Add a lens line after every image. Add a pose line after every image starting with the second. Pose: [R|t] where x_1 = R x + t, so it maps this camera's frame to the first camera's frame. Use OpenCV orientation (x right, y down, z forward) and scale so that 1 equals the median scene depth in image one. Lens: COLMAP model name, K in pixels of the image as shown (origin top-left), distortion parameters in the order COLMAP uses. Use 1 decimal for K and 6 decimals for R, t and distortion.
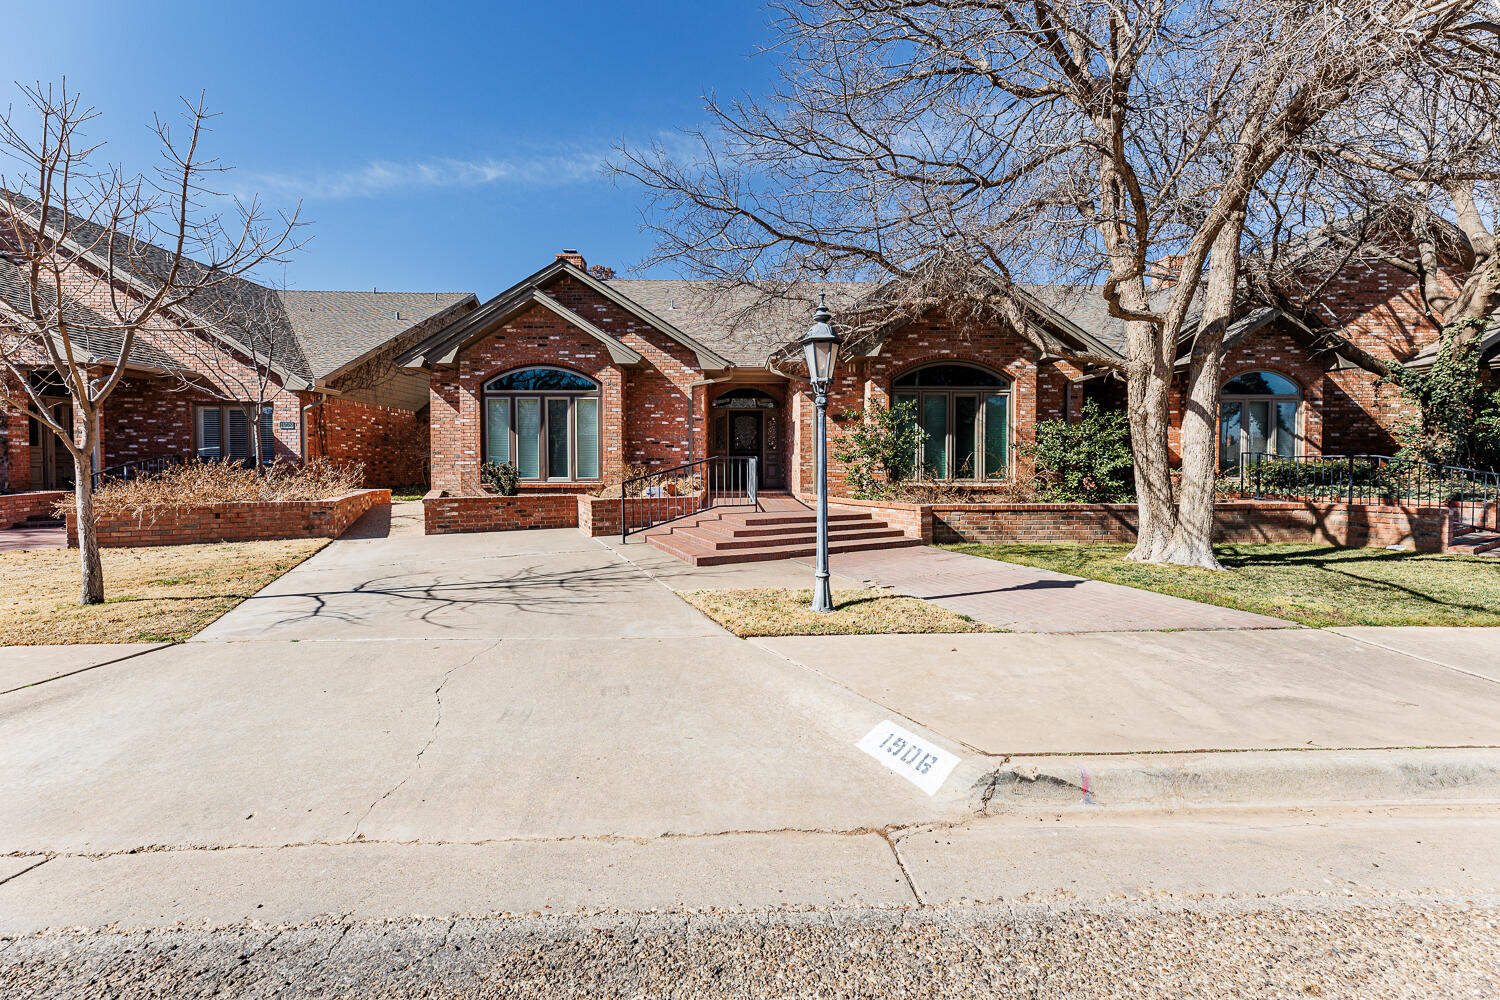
lens RADIAL K [[613.1, 0, 741.5], [0, 613.1, 489.5], [0, 0, 1]] dist [0.000327, 0.002548]
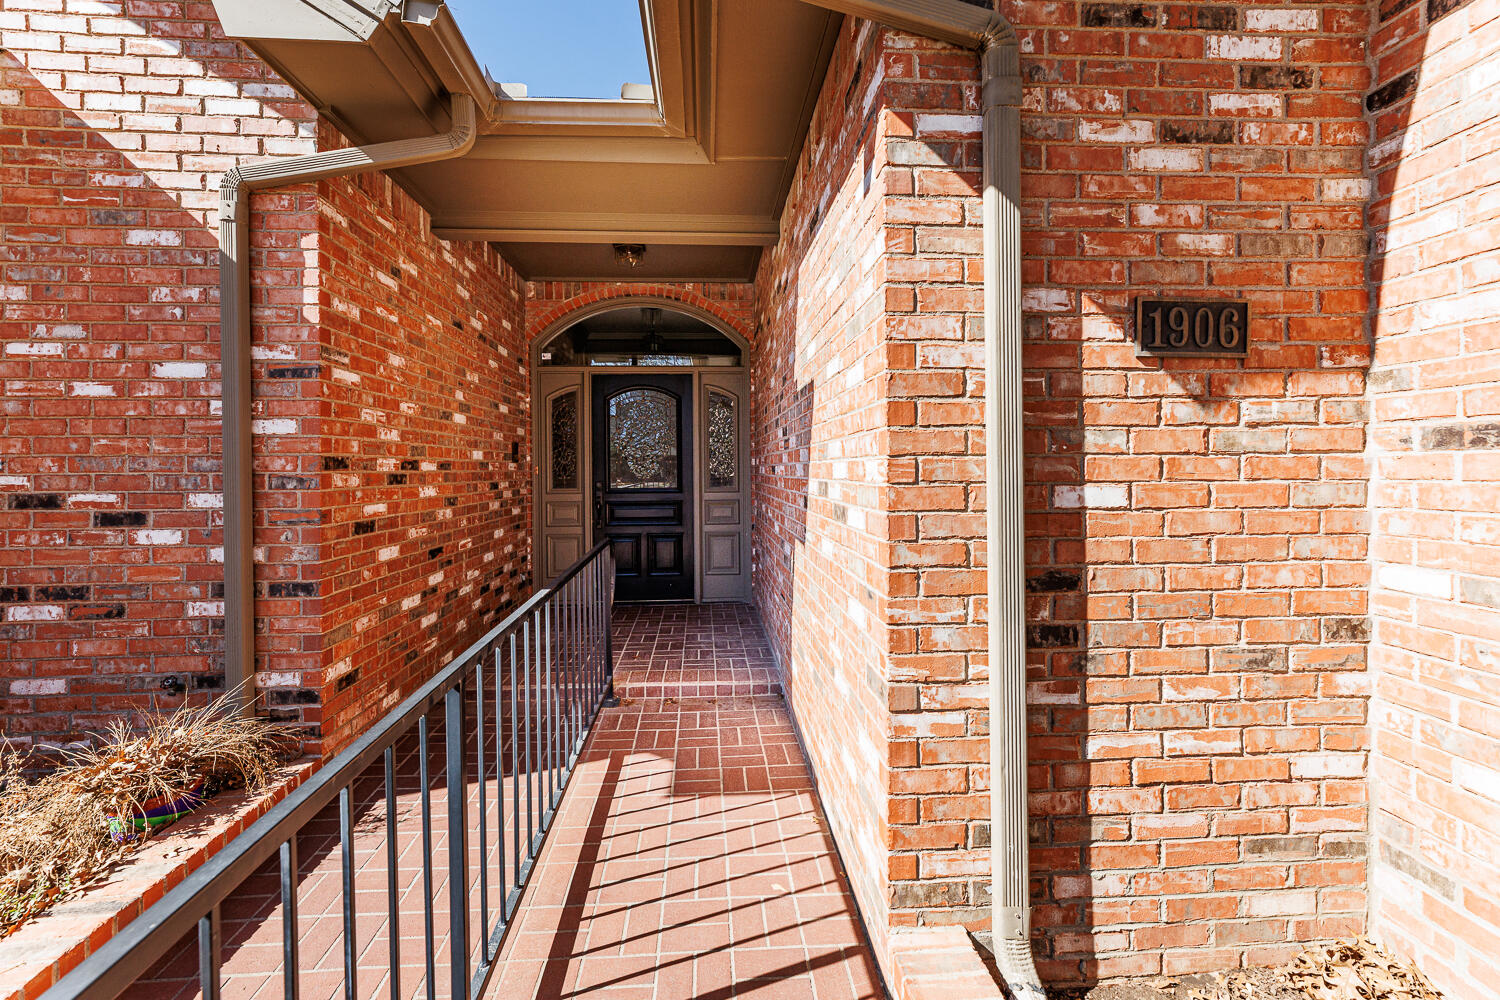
lens RADIAL K [[613.1, 0, 741.5], [0, 613.1, 489.5], [0, 0, 1]] dist [0.000327, 0.002548]
pose [[0.998872, -0.008534, 0.046703, 0.055801], [0.008875, 0.999935, -0.007102, -0.076711], [-0.046639, 0.007508, 0.998884, 0.812656]]
